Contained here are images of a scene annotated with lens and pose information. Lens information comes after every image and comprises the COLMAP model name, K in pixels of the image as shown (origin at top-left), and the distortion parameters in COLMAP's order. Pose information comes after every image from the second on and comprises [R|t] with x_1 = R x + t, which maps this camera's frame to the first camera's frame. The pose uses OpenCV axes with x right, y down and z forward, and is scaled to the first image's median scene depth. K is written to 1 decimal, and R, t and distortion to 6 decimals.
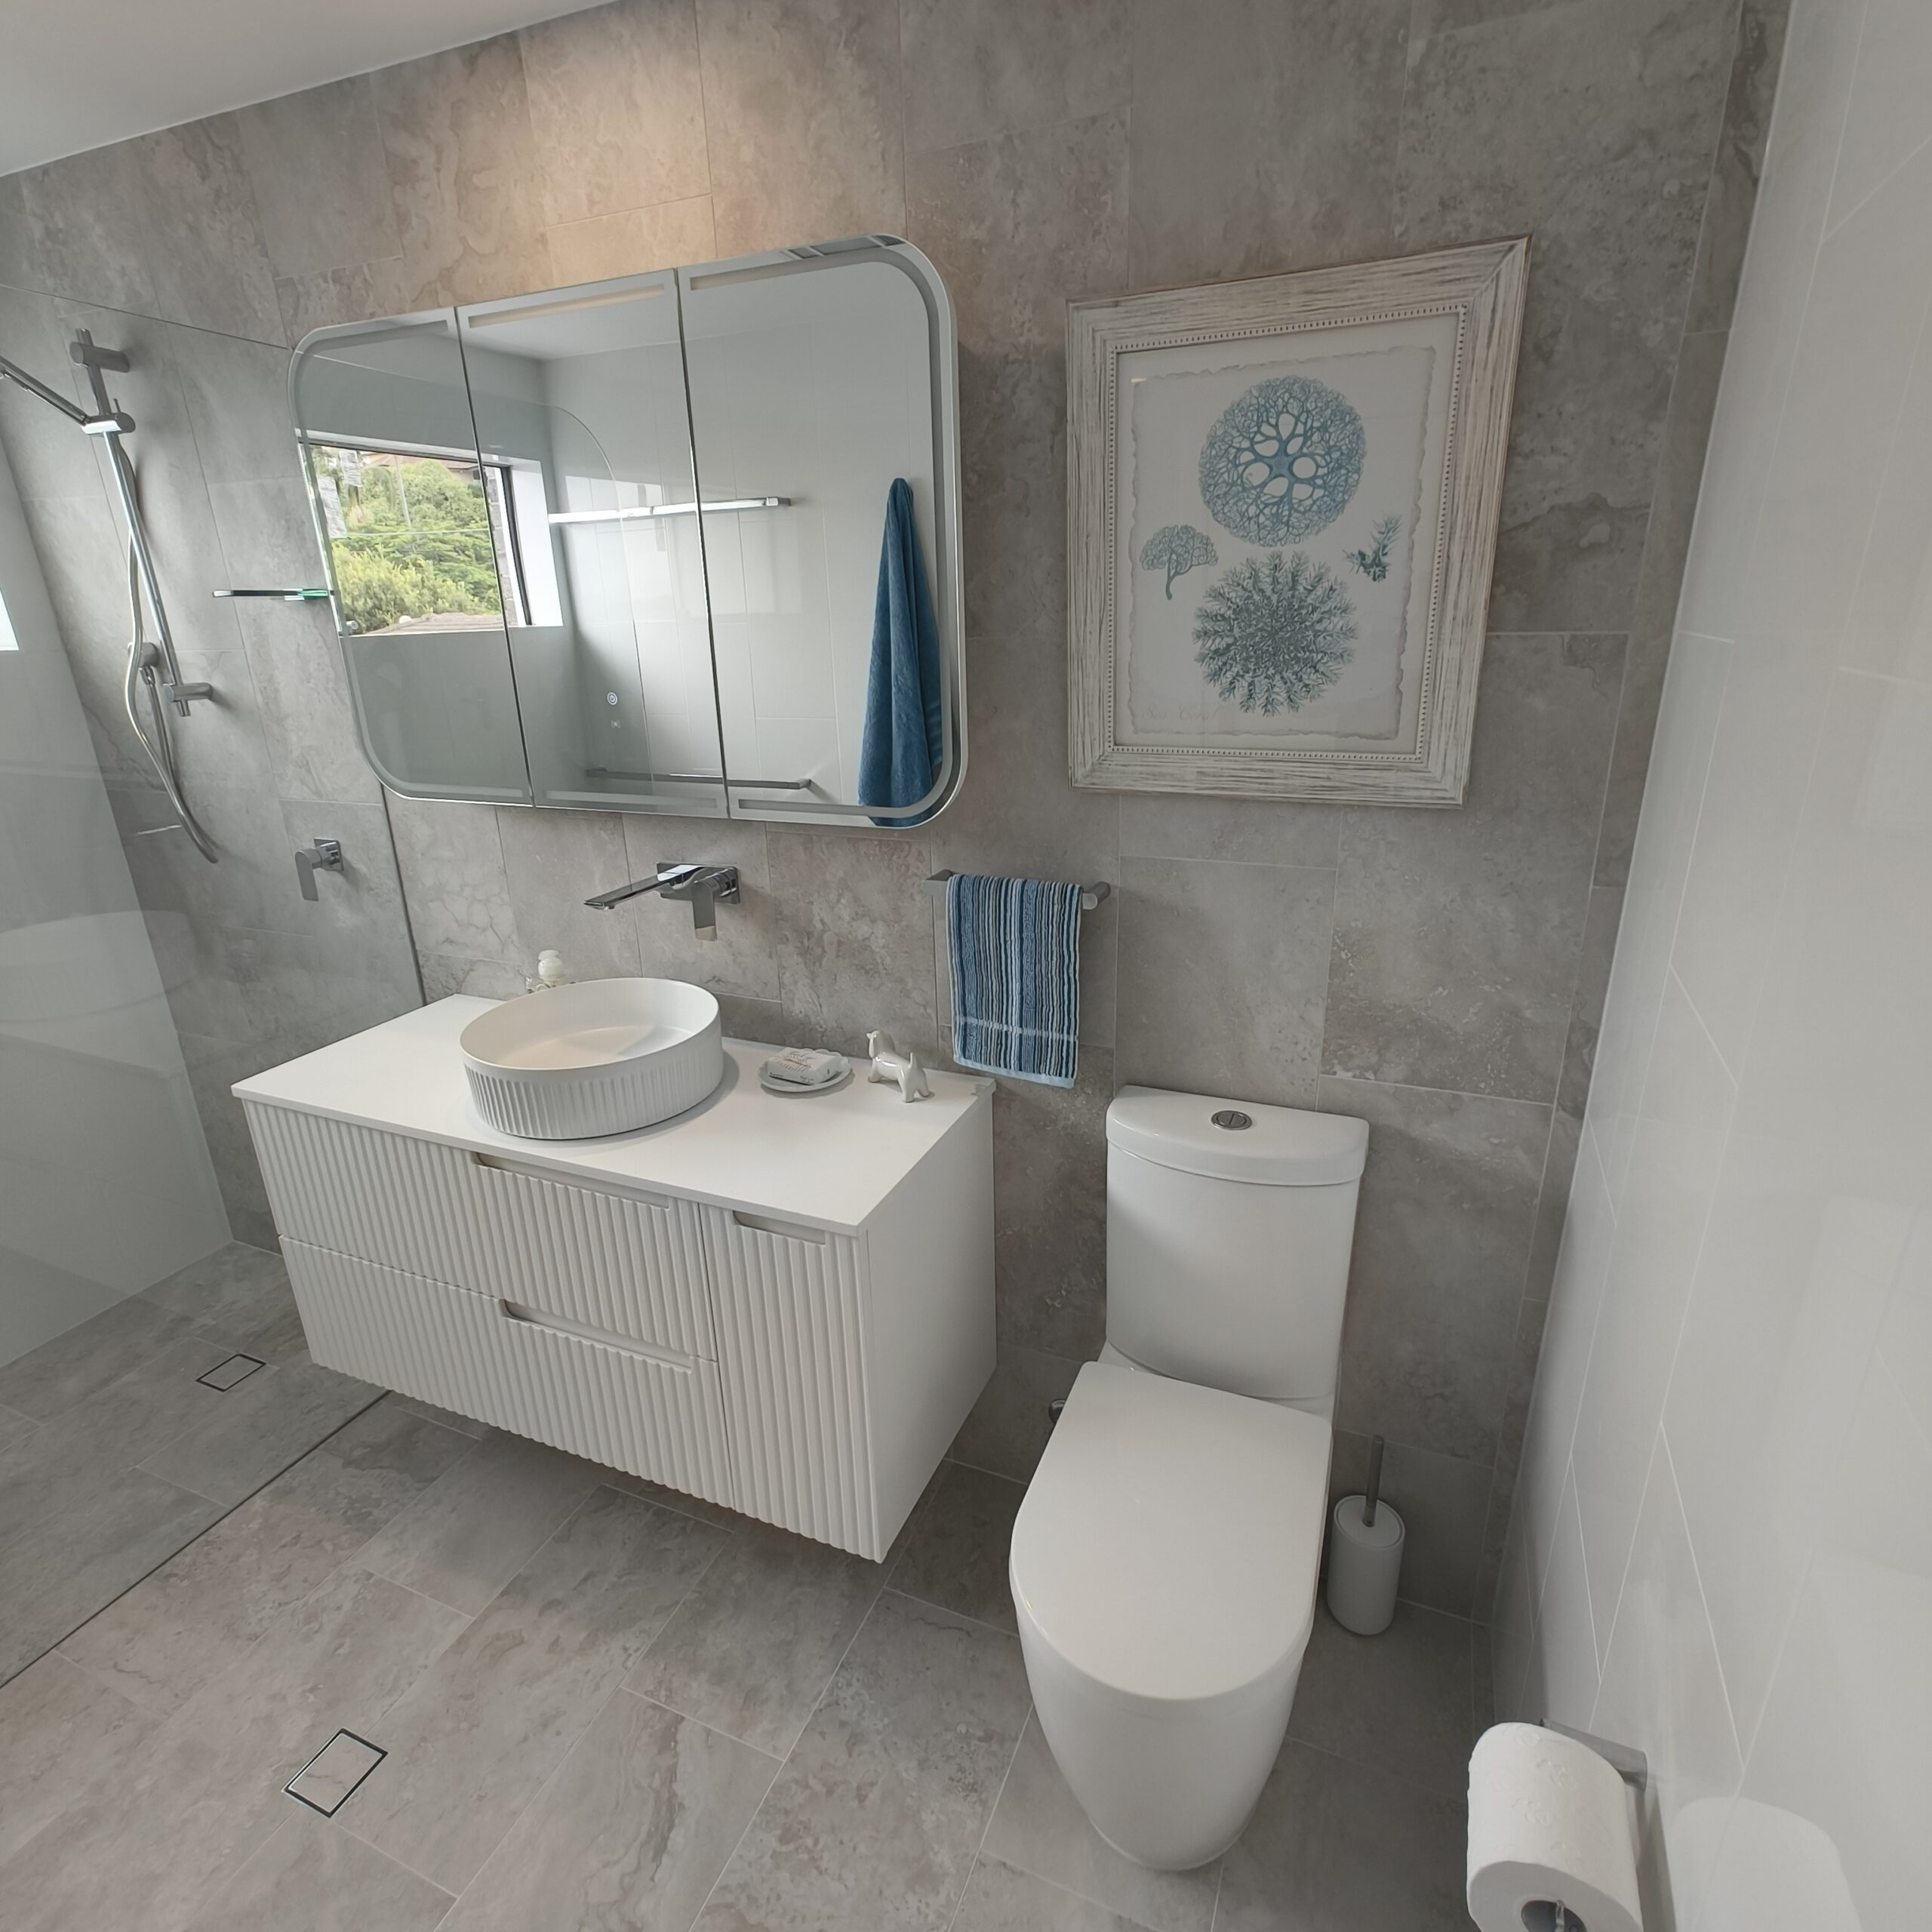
lens RADIAL K [[1073.3, 0, 963.5], [0, 1073.3, 955.9], [0, 0, 1]] dist [-0.005054, 0.017812]
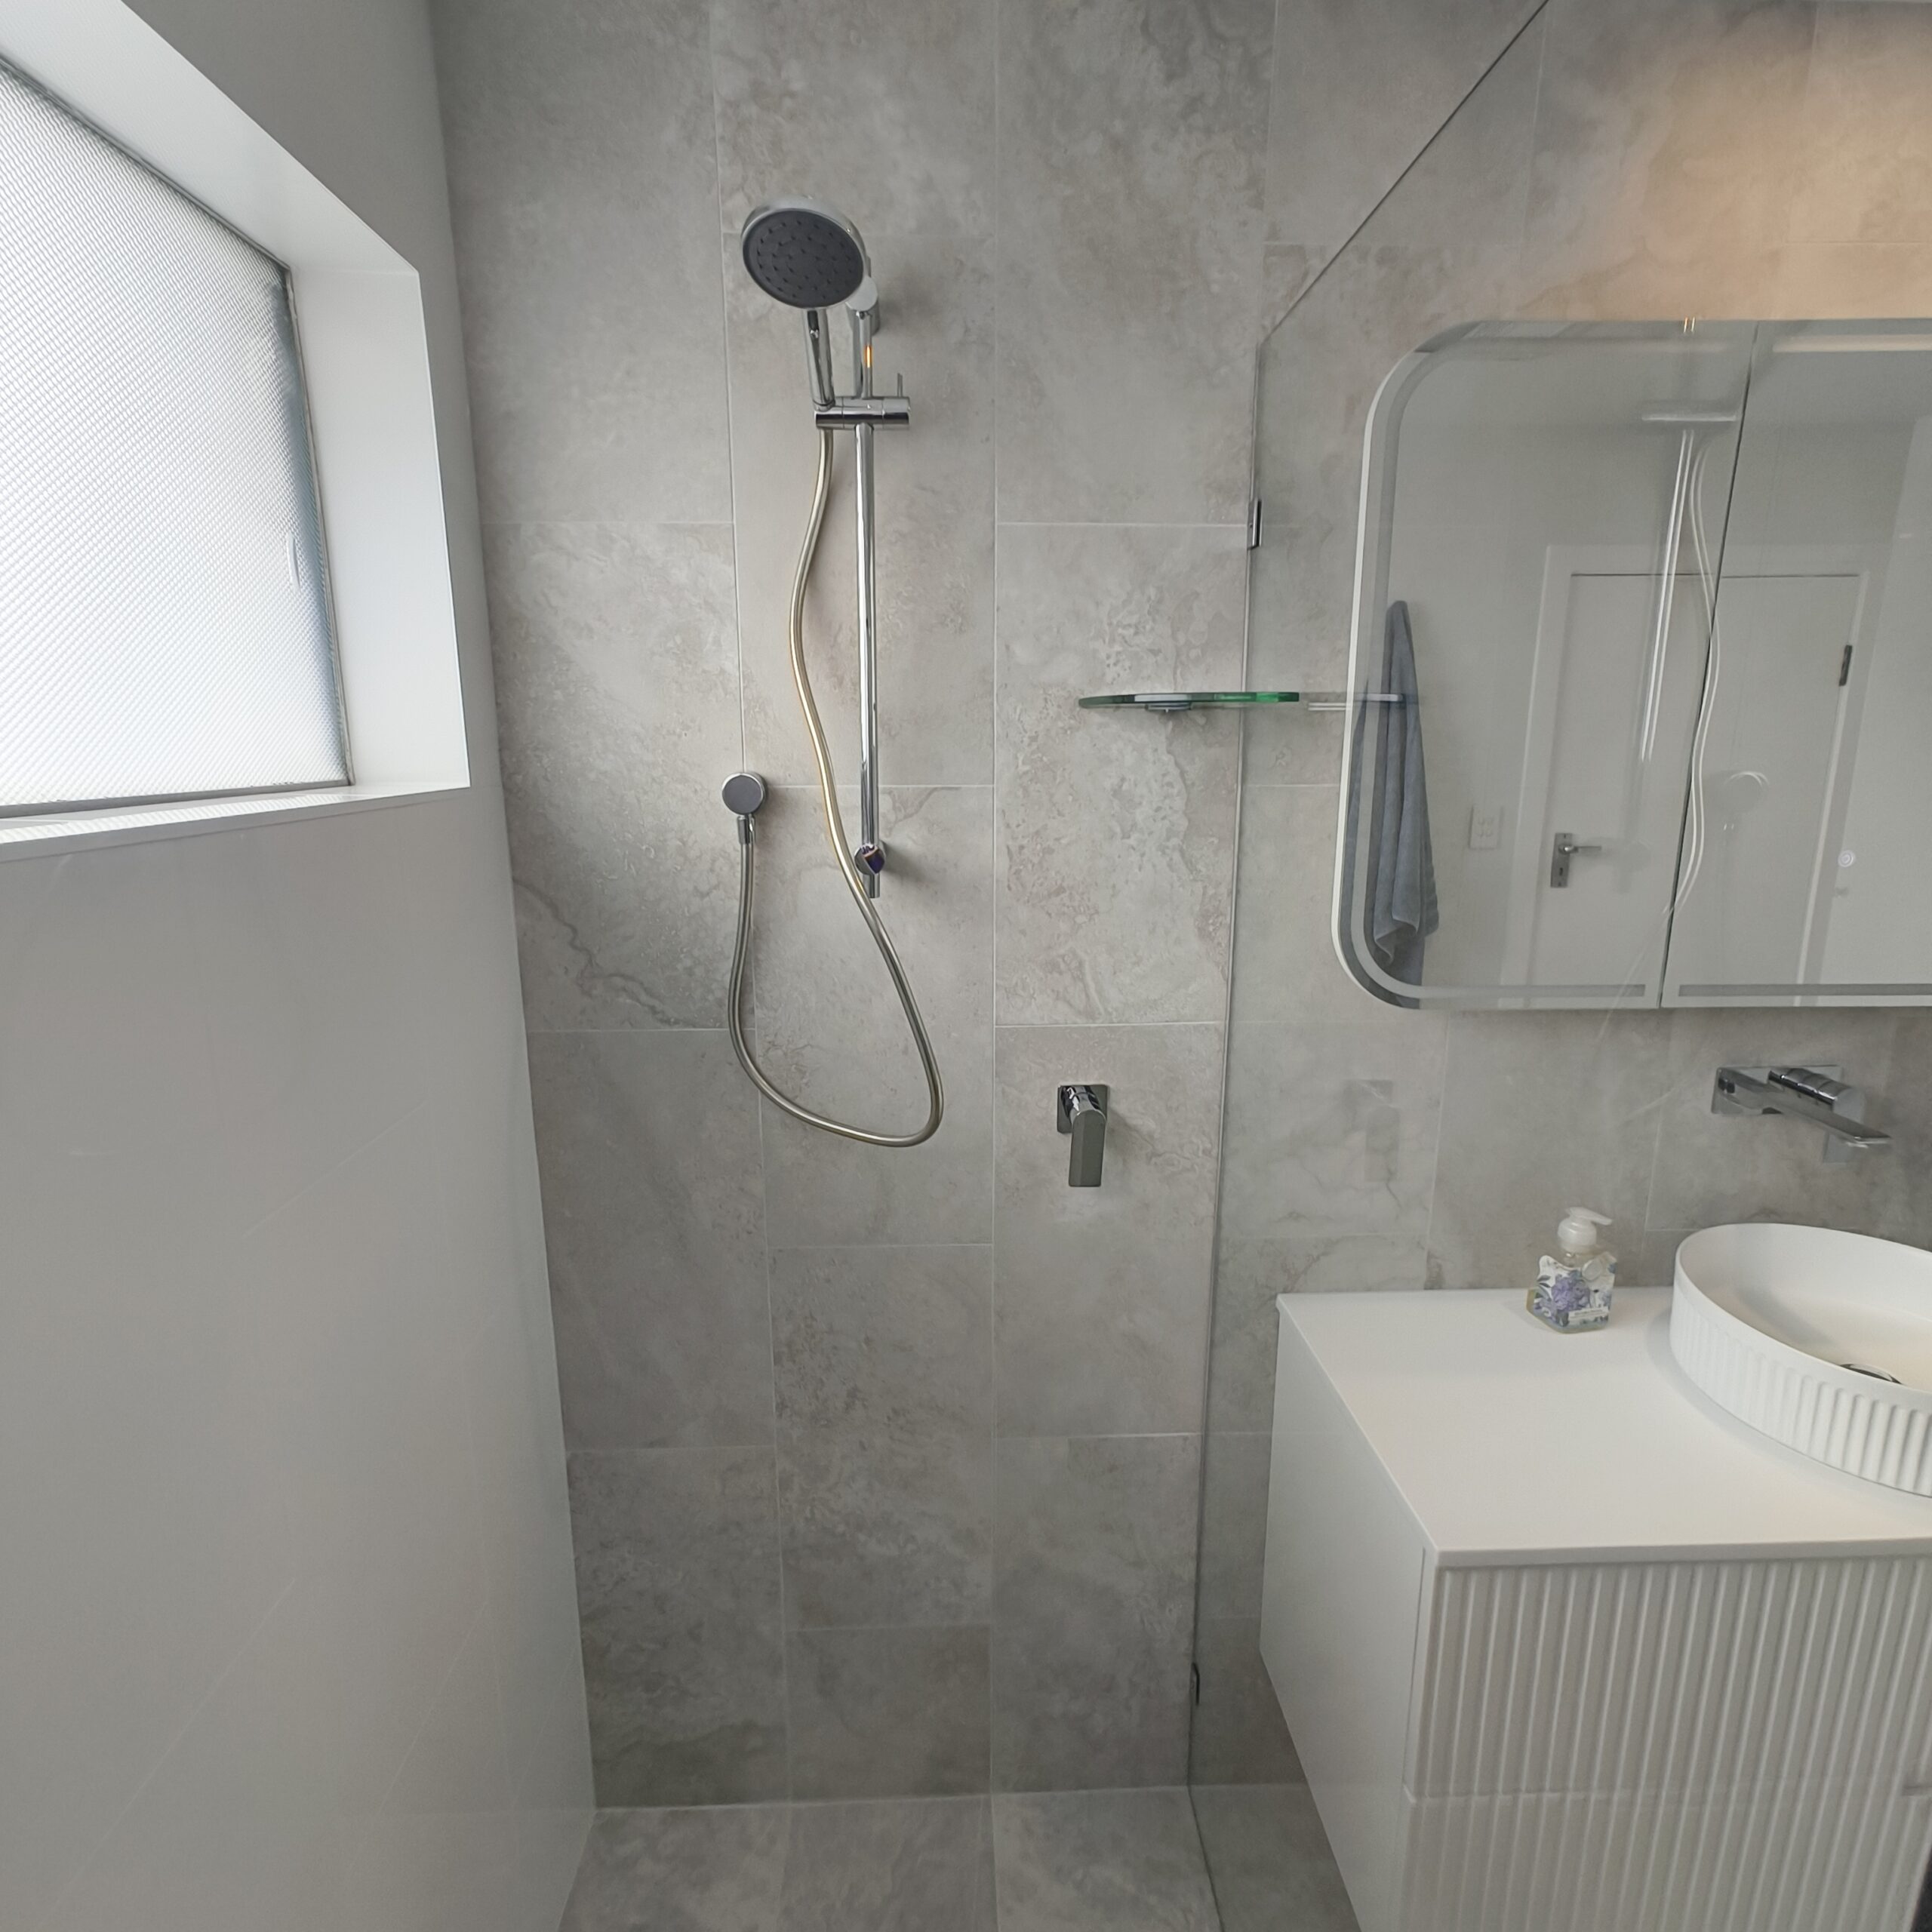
lens RADIAL K [[1073.3, 0, 1014.3], [0, 1073.3, 982.0], [0, 0, 1]] dist [-0.005054, 0.017812]
pose [[0.903077, -0.061464, 0.425057, -1.133867], [0.113466, 0.988687, -0.098103, -0.139633], [-0.414218, 0.136824, 0.899835, 0.560699]]
